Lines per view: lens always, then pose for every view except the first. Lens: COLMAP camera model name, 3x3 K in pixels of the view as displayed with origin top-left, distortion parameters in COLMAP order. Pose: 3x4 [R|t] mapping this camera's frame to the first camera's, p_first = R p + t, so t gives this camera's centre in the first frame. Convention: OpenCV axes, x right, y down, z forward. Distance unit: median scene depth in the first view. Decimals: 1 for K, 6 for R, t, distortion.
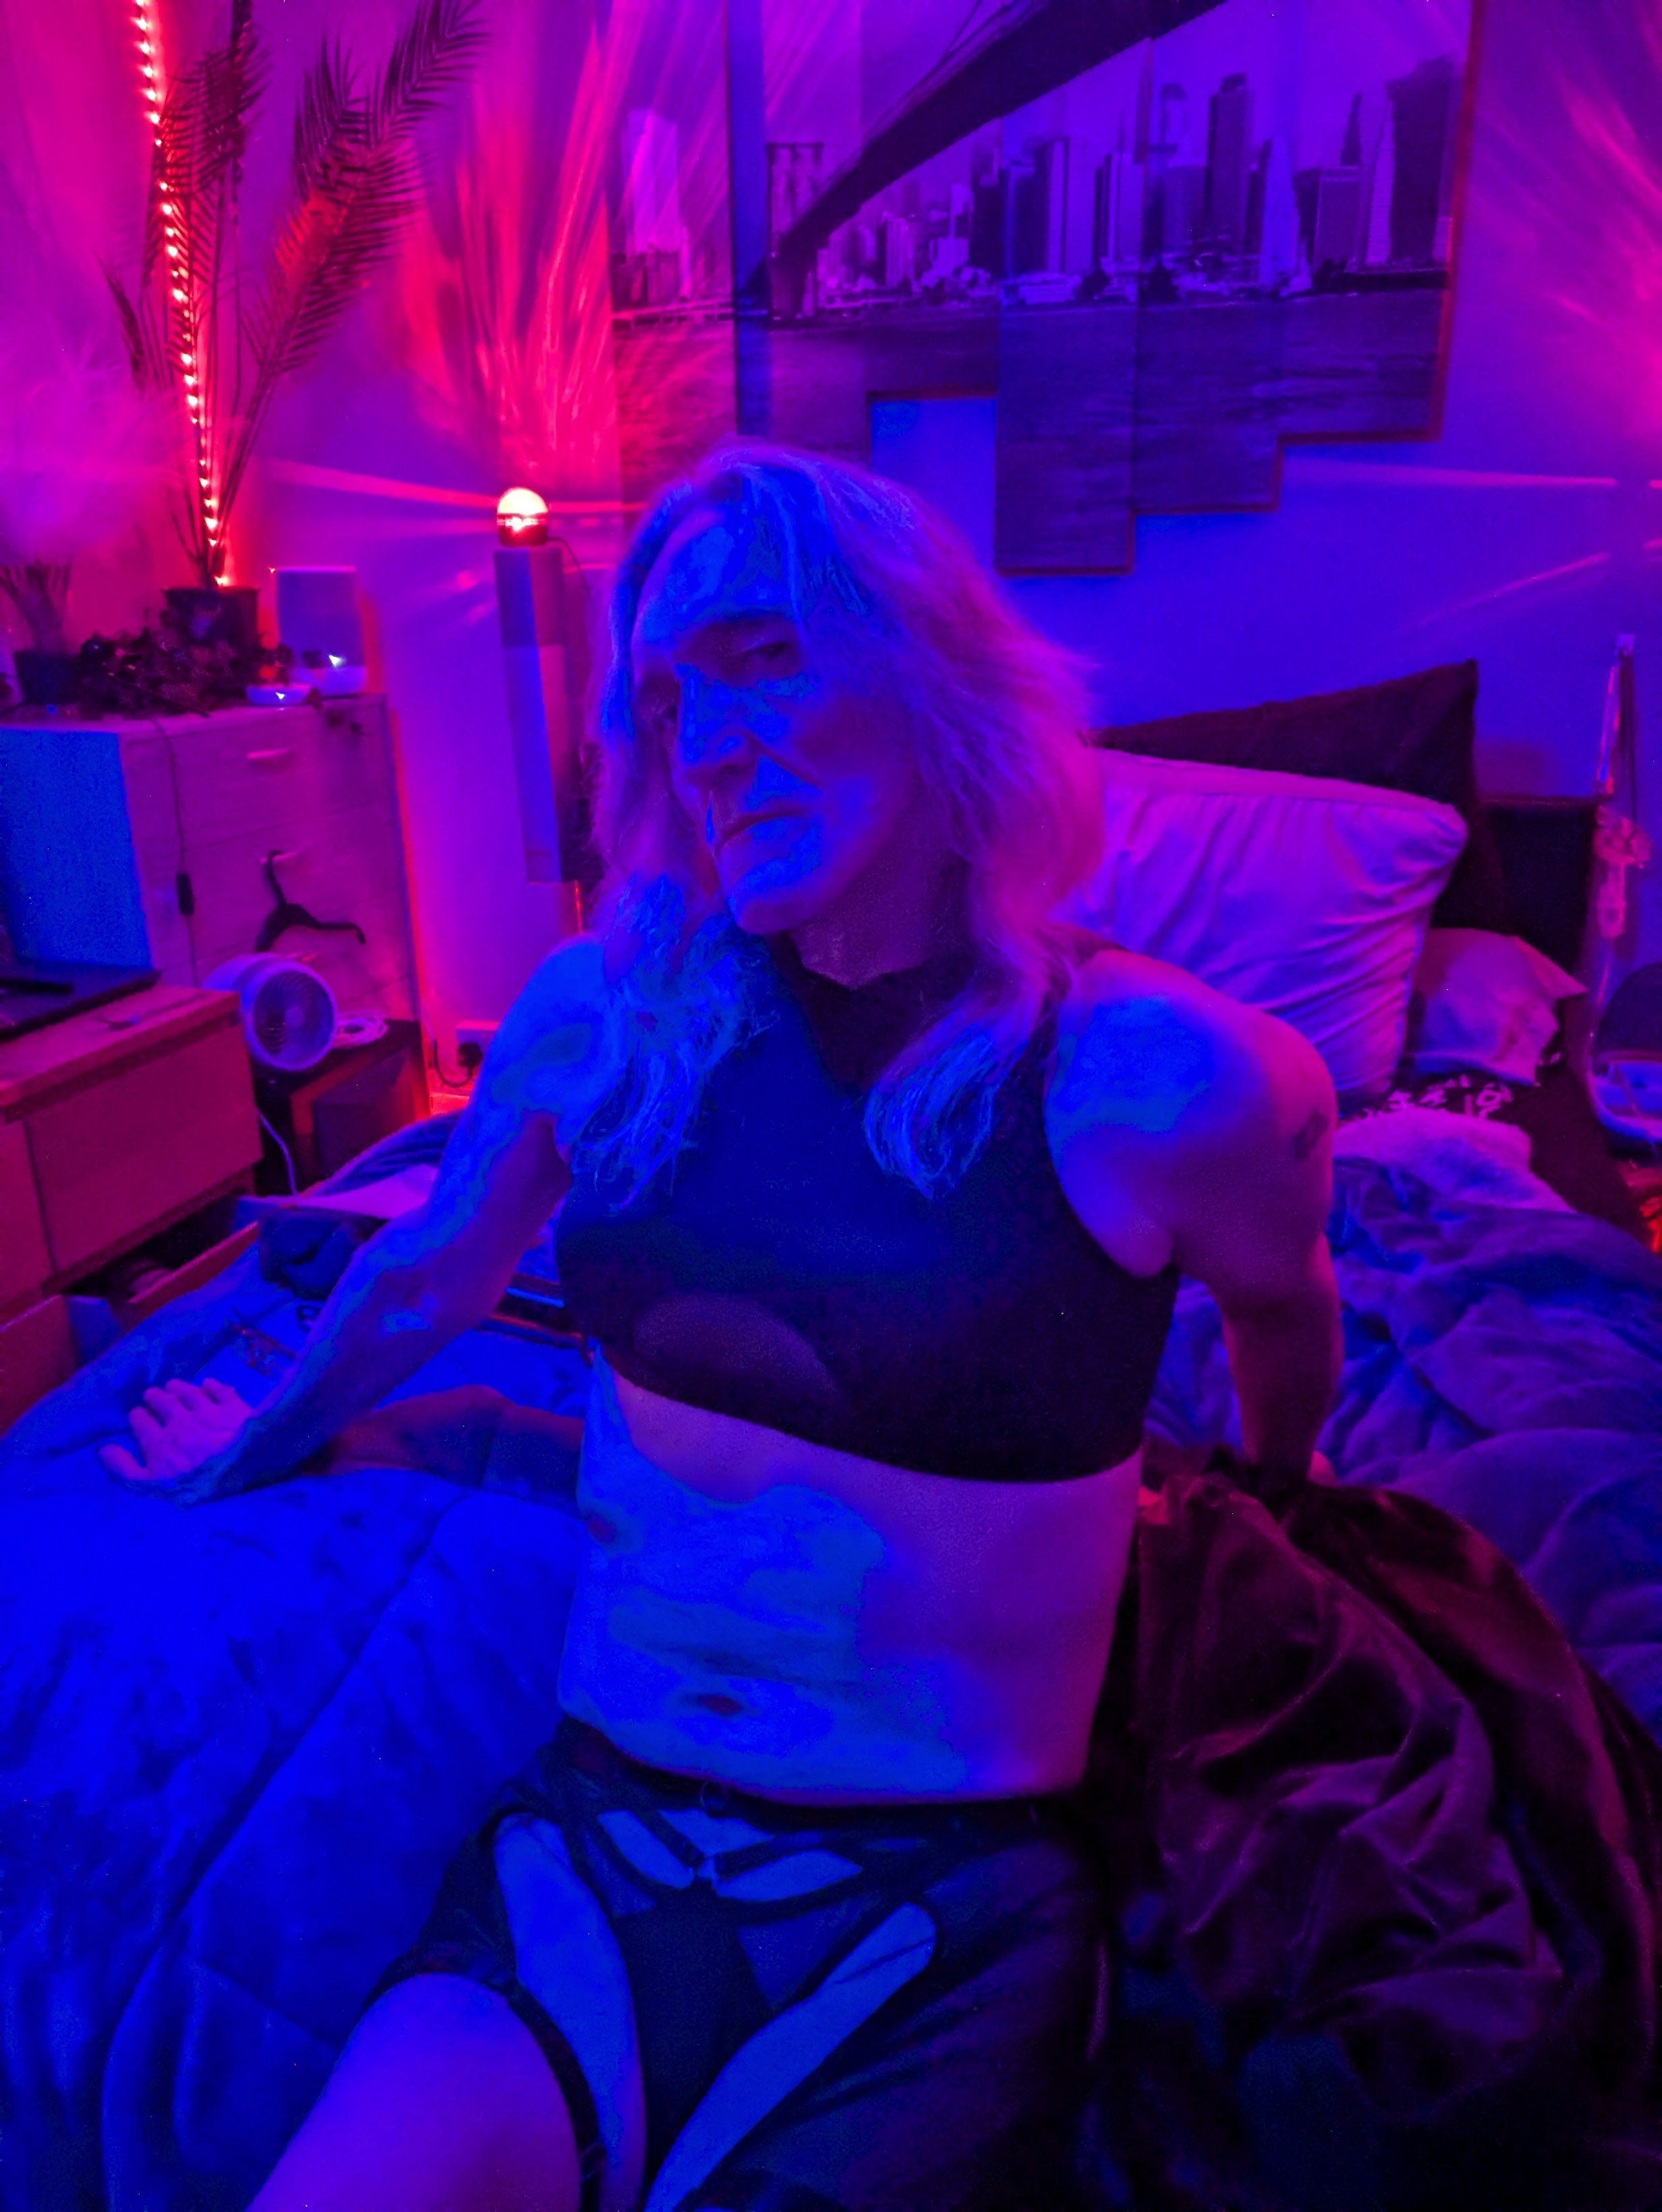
lens RADIAL K [[1510.3, 0, 829.7], [0, 1510.3, 1112.2], [0, 0, 1]] dist [-0.030302, -0.016696]
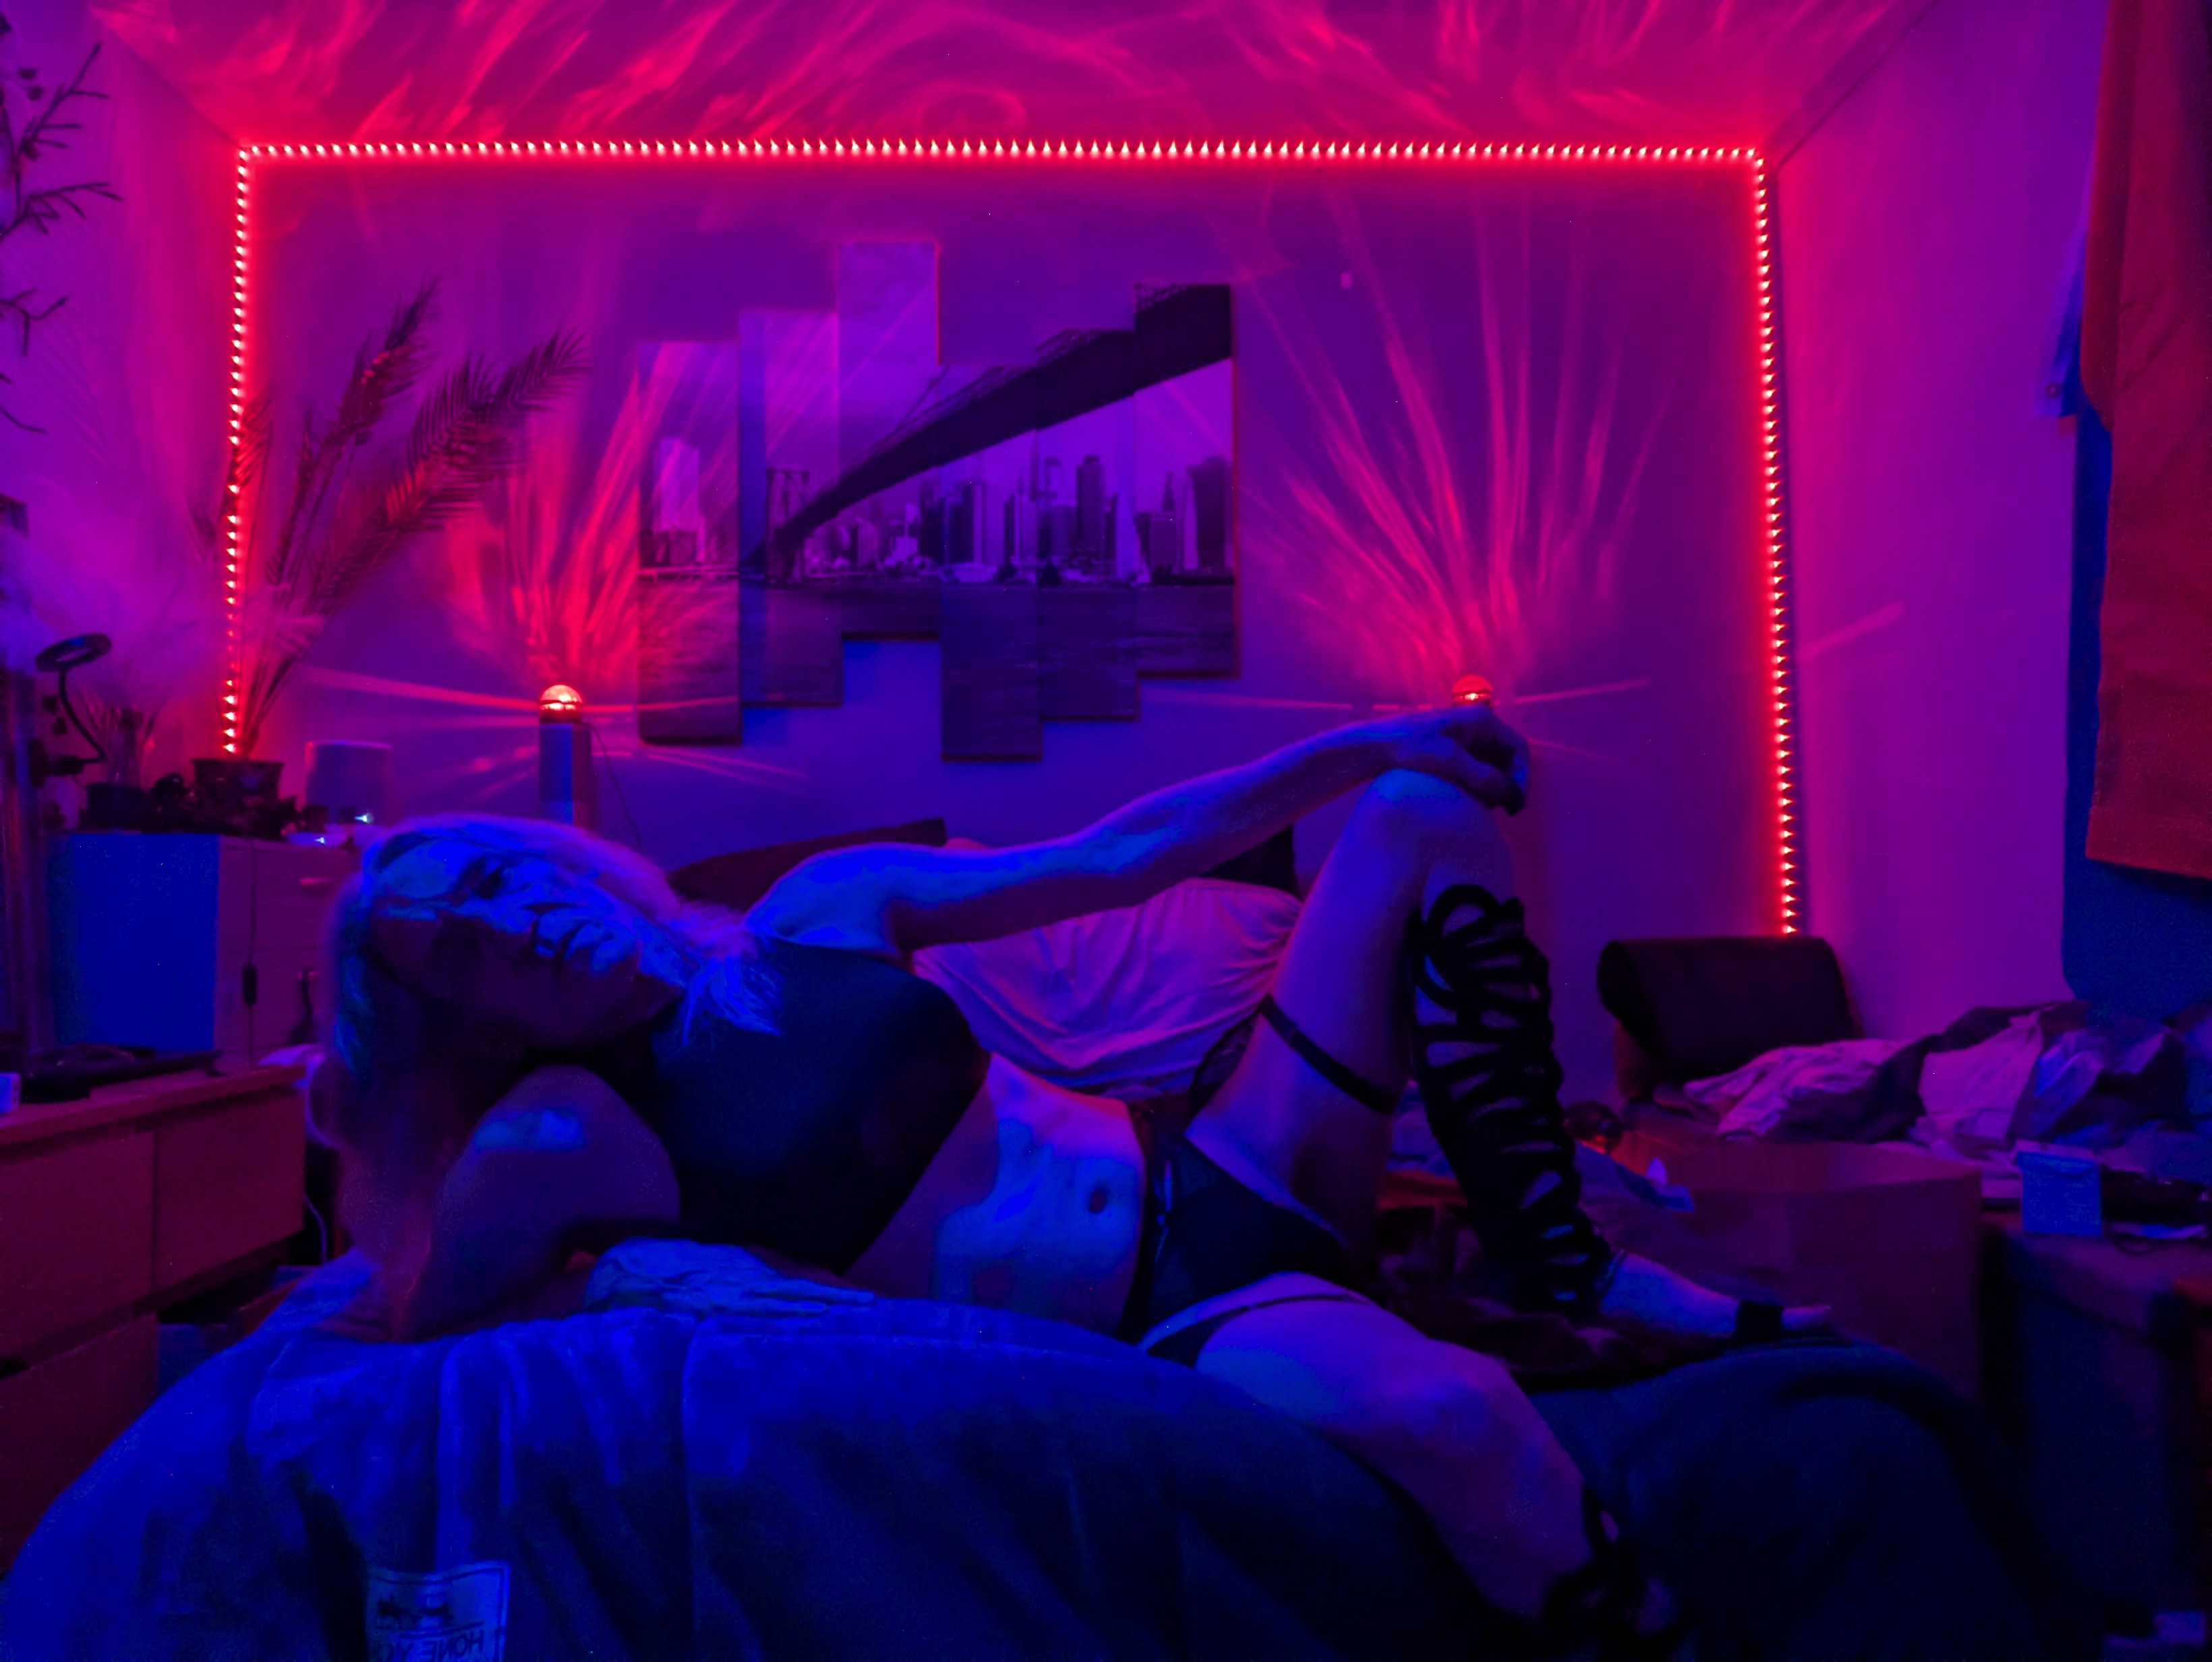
lens RADIAL K [[1510.3, 0, 1109.3], [0, 1510.3, 830.0], [0, 0, 1]] dist [-0.030302, -0.016696]
pose [[0.935819, 0.028208, 0.351351, -0.232346], [0.117166, 0.915218, -0.385549, 0.246825], [-0.332438, 0.401970, 0.853173, -0.181309]]
